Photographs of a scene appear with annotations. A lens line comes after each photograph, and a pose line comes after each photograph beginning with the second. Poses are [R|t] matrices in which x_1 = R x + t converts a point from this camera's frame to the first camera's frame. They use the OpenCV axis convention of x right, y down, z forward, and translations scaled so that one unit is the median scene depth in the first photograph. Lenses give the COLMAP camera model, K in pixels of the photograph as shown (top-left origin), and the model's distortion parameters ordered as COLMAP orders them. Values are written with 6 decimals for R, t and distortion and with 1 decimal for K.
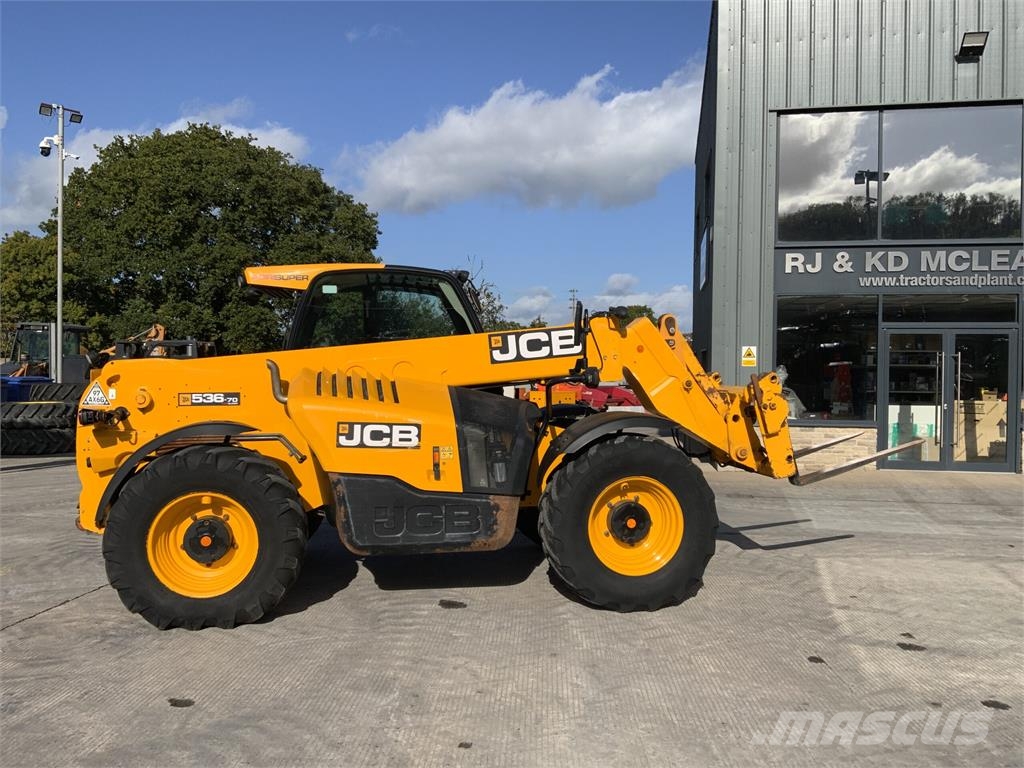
lens RADIAL K [[845.2, 0, 508.9], [0, 845.2, 376.9], [0, 0, 1]] dist [0.087889, -0.158468]
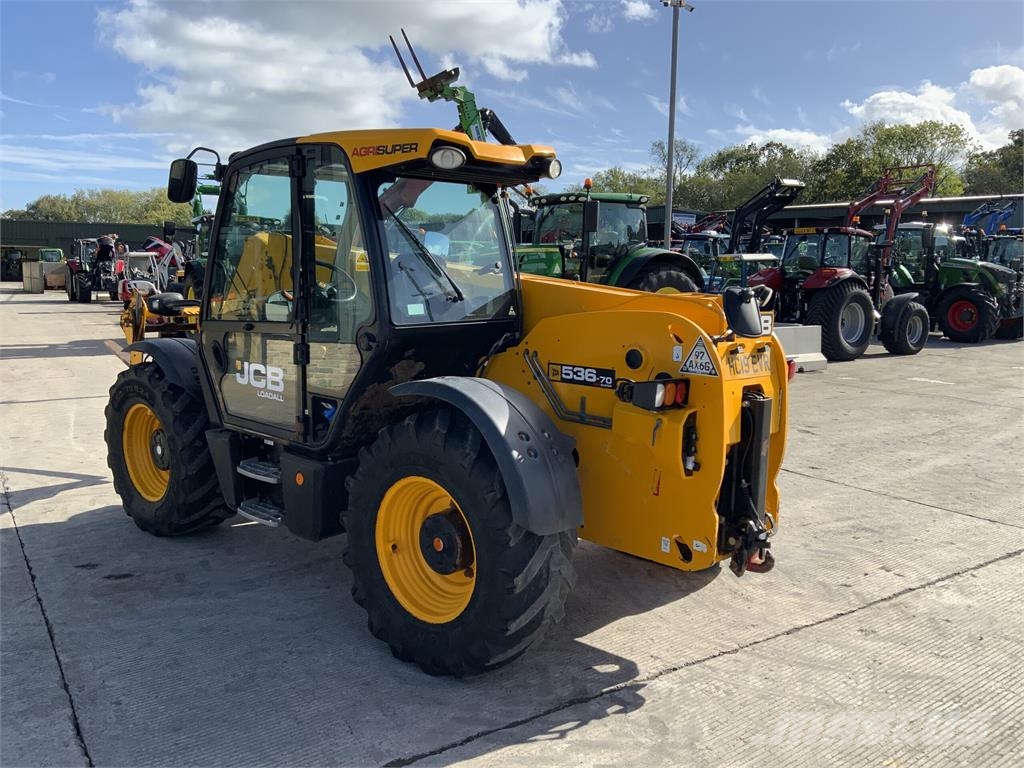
lens RADIAL K [[845.2, 0, 519.5], [0, 845.2, 358.9], [0, 0, 1]] dist [0.087889, -0.158468]
pose [[-0.640277, -0.092973, 0.762497, -0.846662], [-0.004786, 0.993112, 0.117073, -0.048417], [-0.768129, 0.071310, -0.636312, 1.522824]]
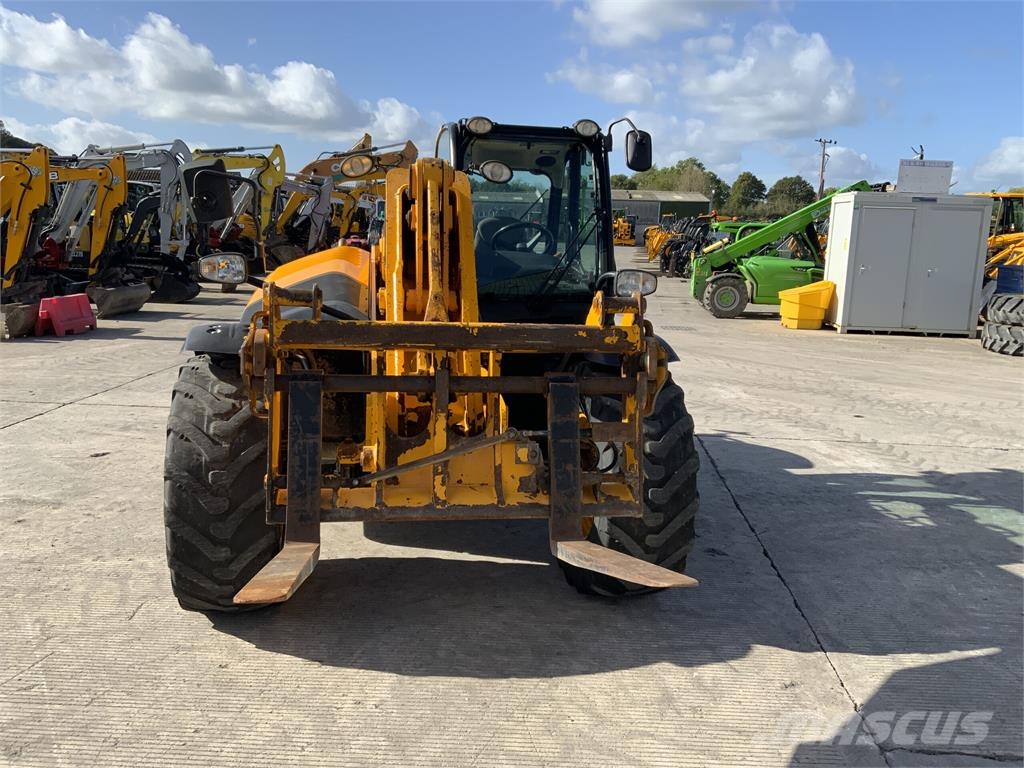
lens RADIAL K [[856.4, 0, 518.1], [0, 856.4, 374.1], [0, 0, 1]] dist [0.033431, -0.062277]
pose [[0.019860, 0.166948, -0.985766, 0.763434], [-0.040172, 0.985297, 0.166060, -0.037564], [0.998995, 0.036302, 0.026275, 1.128959]]
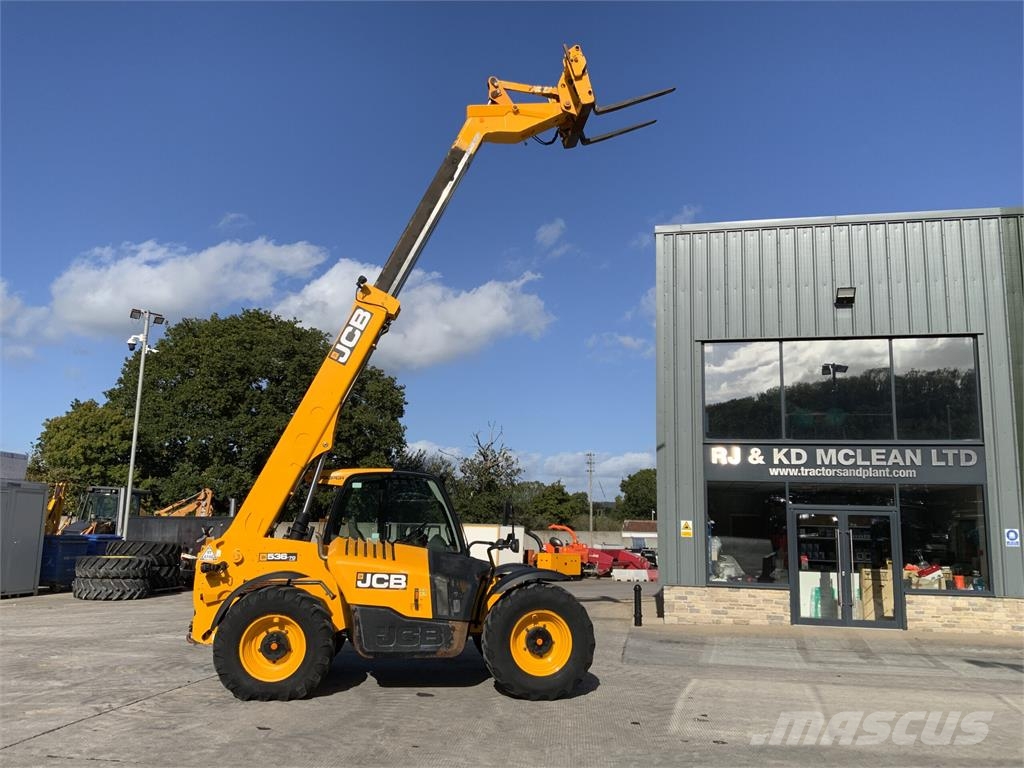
lens RADIAL K [[845.2, 0, 509.4], [0, 845.2, 380.8], [0, 0, 1]] dist [0.087889, -0.158468]
pose [[0.999410, 0.011303, -0.032439, 0.123698], [-0.016992, 0.983356, -0.180893, -0.015946], [0.029855, 0.181338, 0.982968, -0.591495]]
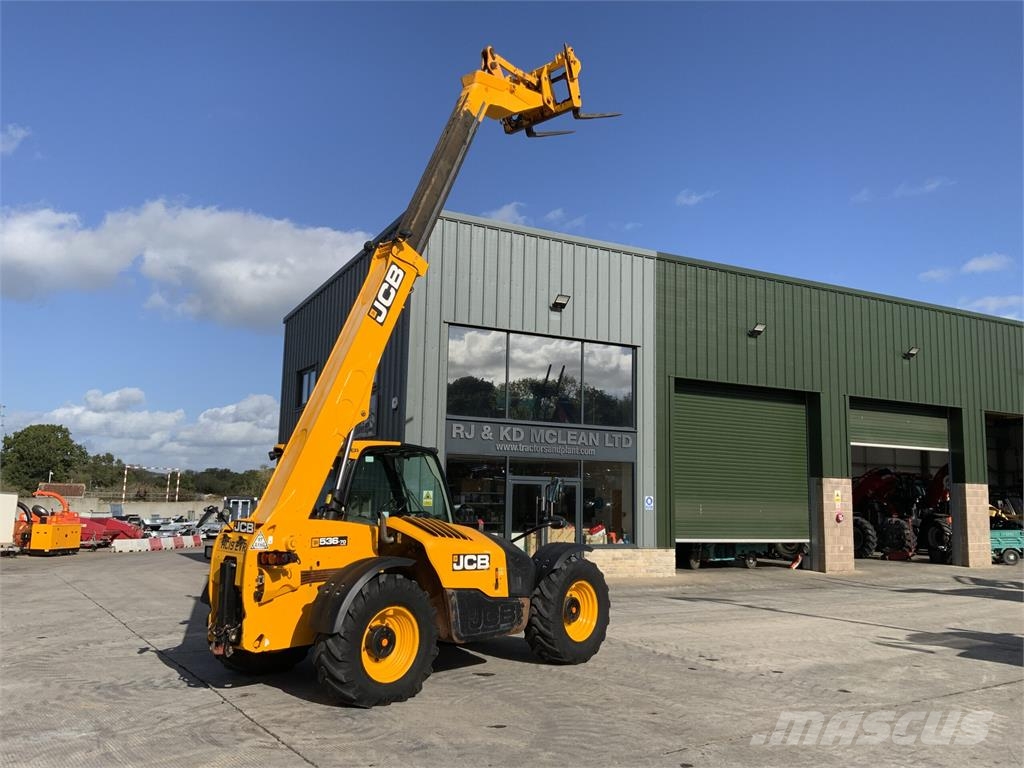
lens RADIAL K [[845.2, 0, 516.5], [0, 845.2, 378.1], [0, 0, 1]] dist [0.087889, -0.158468]
pose [[0.769952, 0.097498, 0.630609, -0.974011], [-0.004587, 0.989078, -0.147321, -0.032554], [-0.638085, 0.110538, 0.761990, -0.250421]]
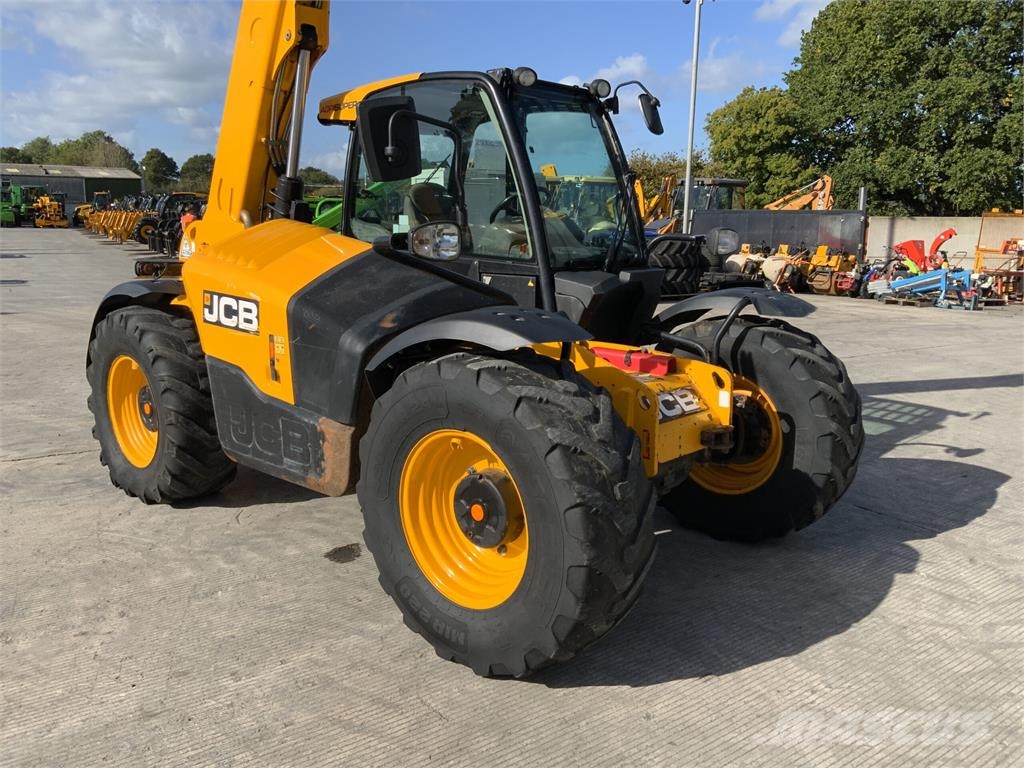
lens RADIAL K [[845.2, 0, 515.9], [0, 845.2, 383.0], [0, 0, 1]] dist [0.087889, -0.158468]
pose [[0.626651, 0.151680, -0.764396, 0.519081], [-0.016897, 0.983290, 0.181263, -0.008628], [0.779117, -0.100672, 0.618742, 0.634362]]
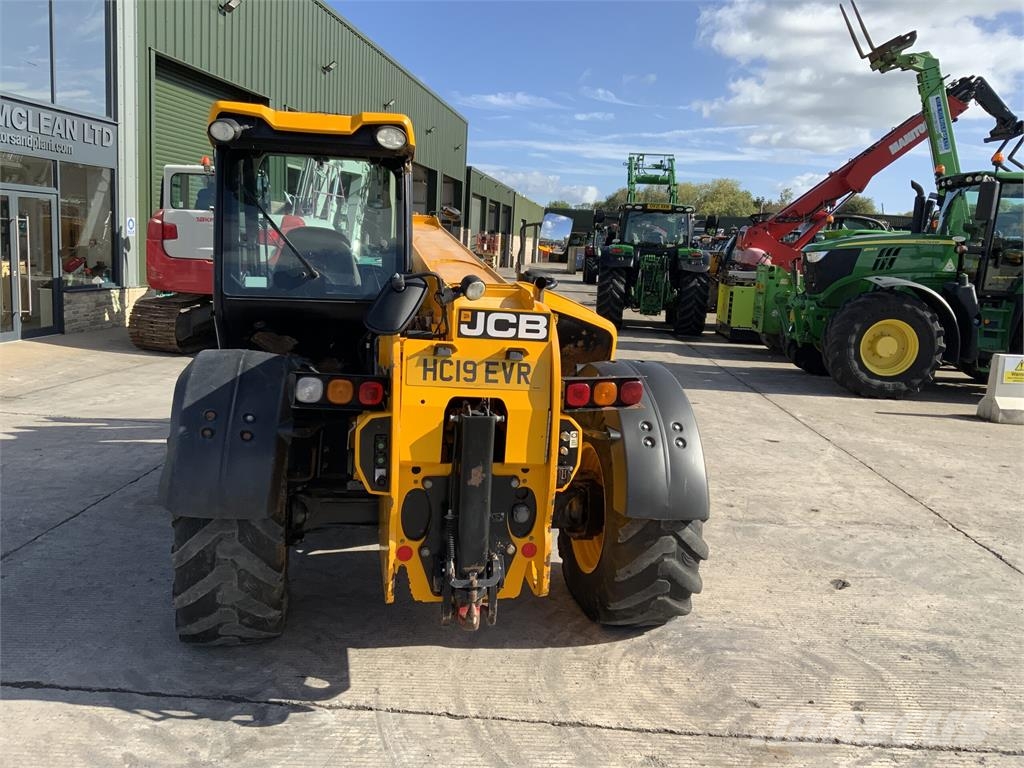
lens RADIAL K [[845.2, 0, 519.8], [0, 845.2, 367.7], [0, 0, 1]] dist [0.087889, -0.158468]
pose [[-0.063808, -0.152960, 0.986170, -0.973450], [-0.036591, 0.987878, 0.150858, -0.051388], [-0.997291, -0.026459, -0.068631, 1.008338]]
